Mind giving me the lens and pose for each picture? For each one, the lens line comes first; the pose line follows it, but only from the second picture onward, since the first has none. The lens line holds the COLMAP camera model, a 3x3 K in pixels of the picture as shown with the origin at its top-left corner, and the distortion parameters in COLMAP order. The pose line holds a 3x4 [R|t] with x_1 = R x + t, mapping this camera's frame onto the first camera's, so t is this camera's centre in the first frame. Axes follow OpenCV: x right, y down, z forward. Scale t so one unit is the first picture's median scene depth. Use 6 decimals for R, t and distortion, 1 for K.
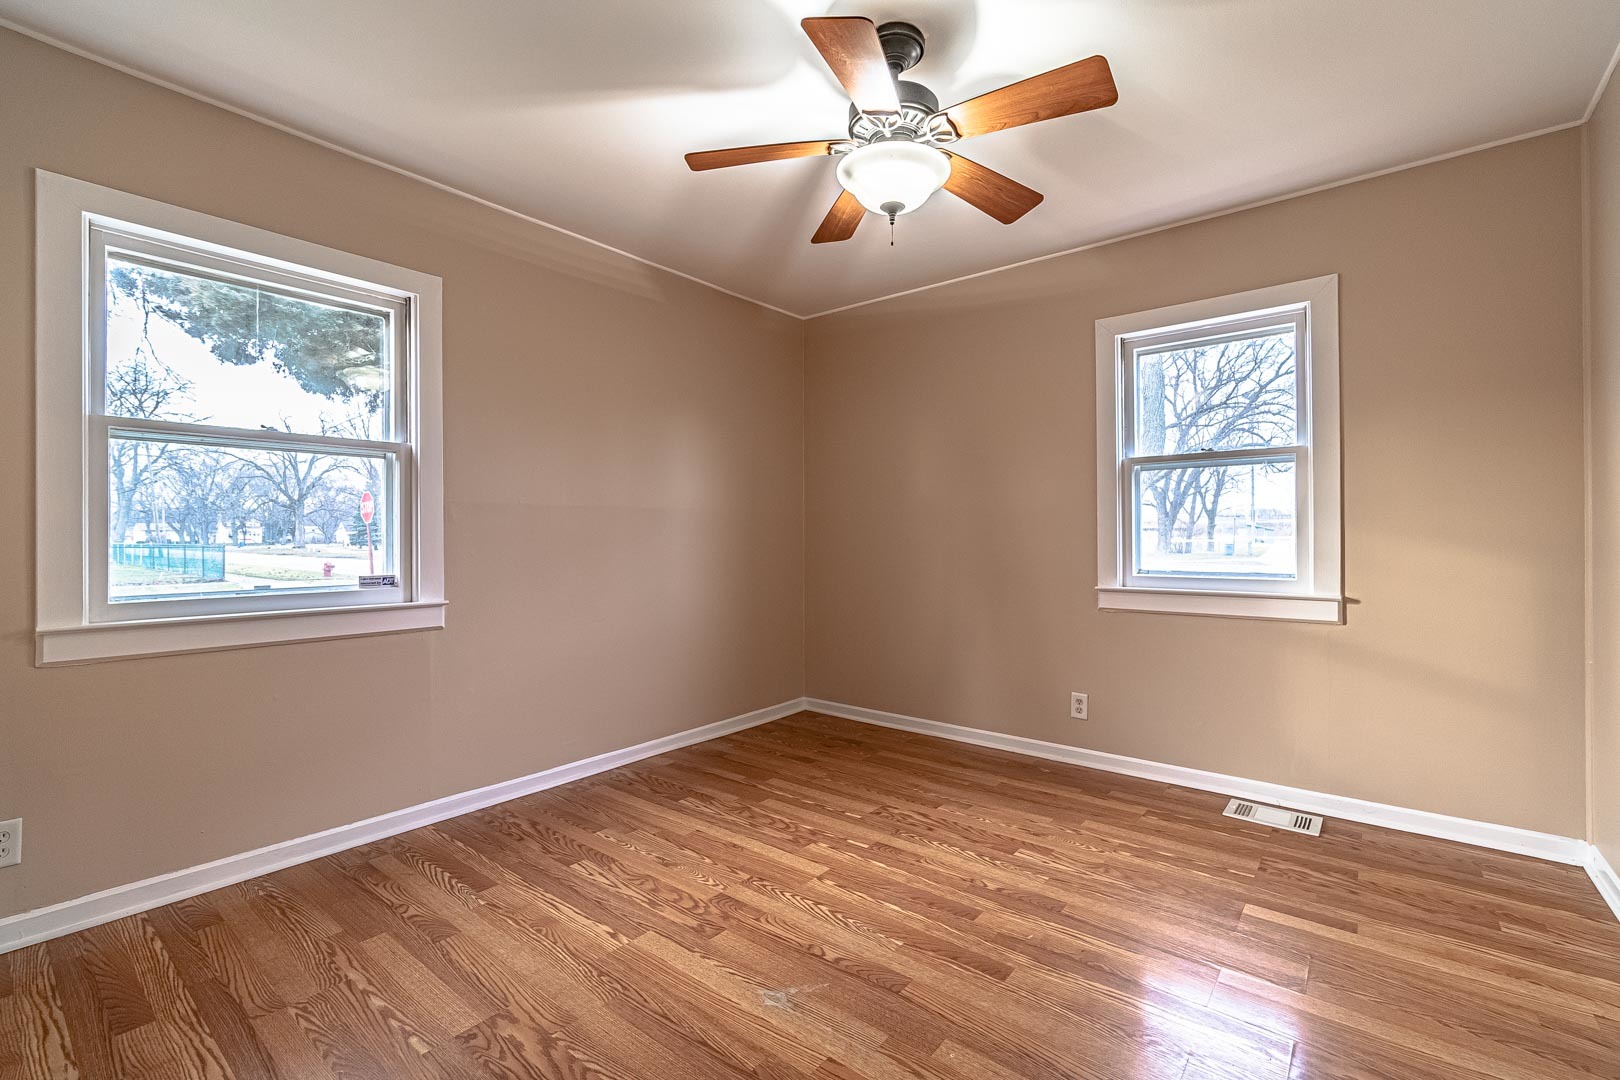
lens RADIAL K [[689.6, 0, 808.3], [0, 689.6, 531.3], [0, 0, 1]] dist [-0.009919, -0.000007]
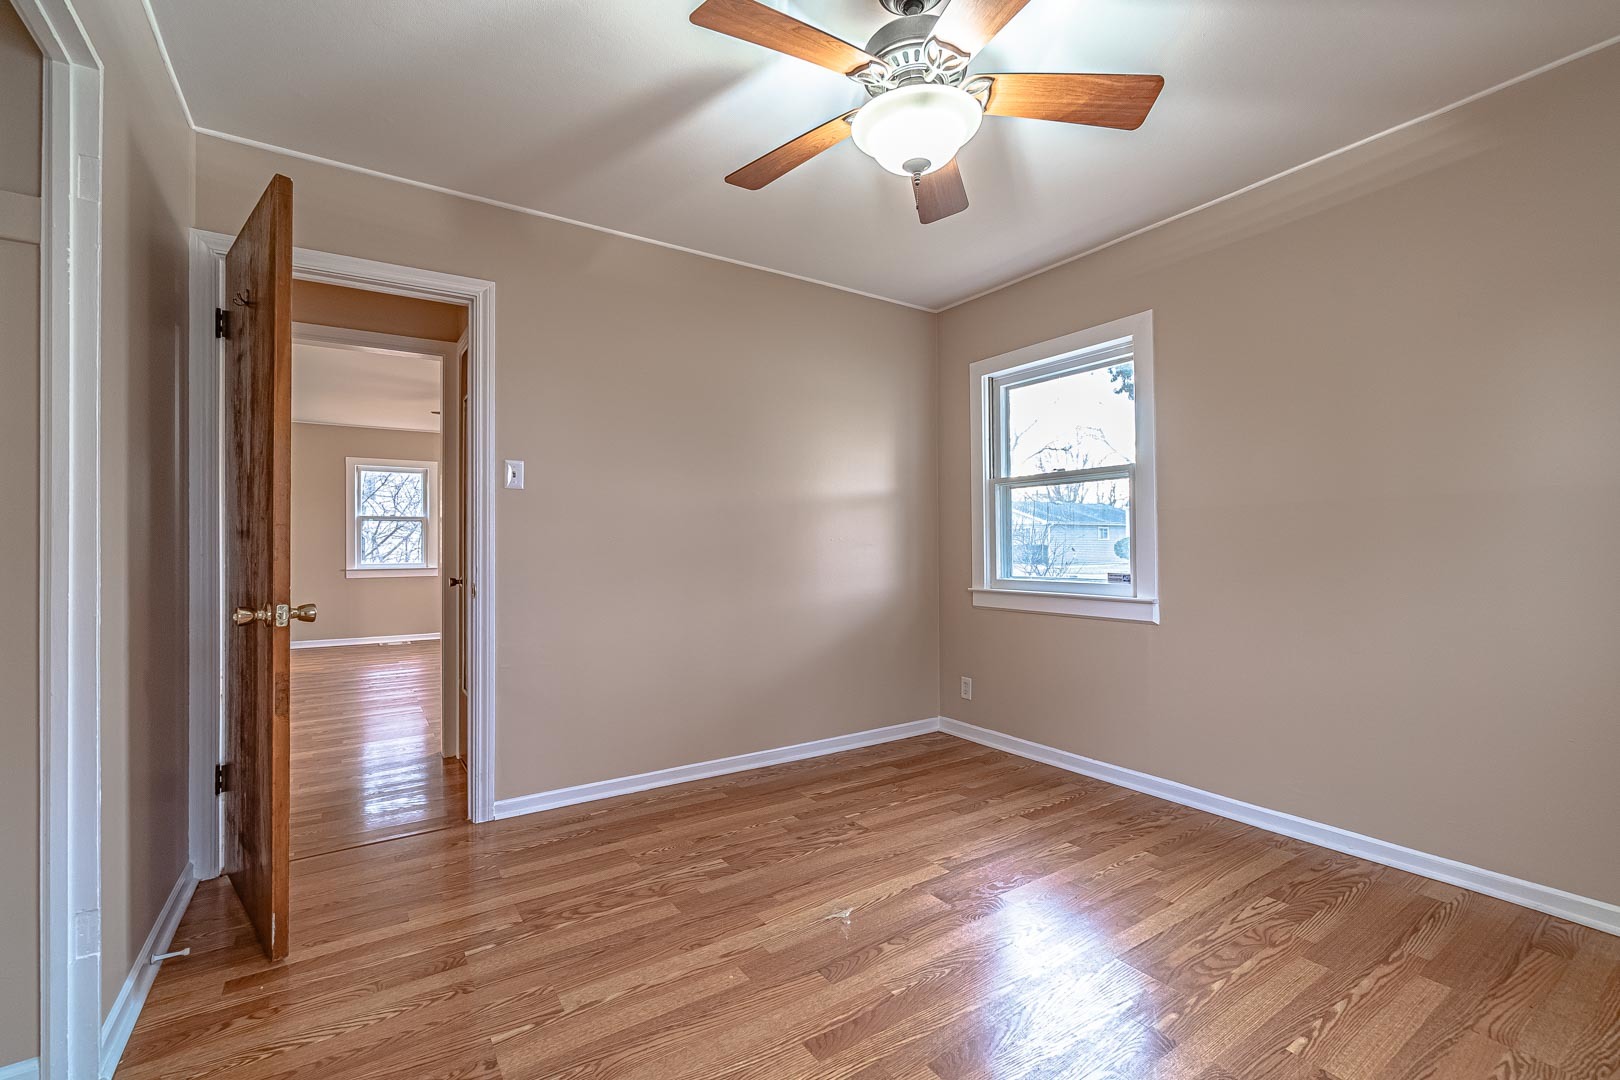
lens RADIAL K [[709.2, 0, 807.2], [0, 709.2, 543.8], [0, 0, 1]] dist [-0.062149, 0.023699]
pose [[-0.298816, 0.000233, -0.954311, 0.740111], [0.011527, 0.999928, -0.003365, 0.009267], [0.954241, -0.012006, -0.298797, 0.835963]]
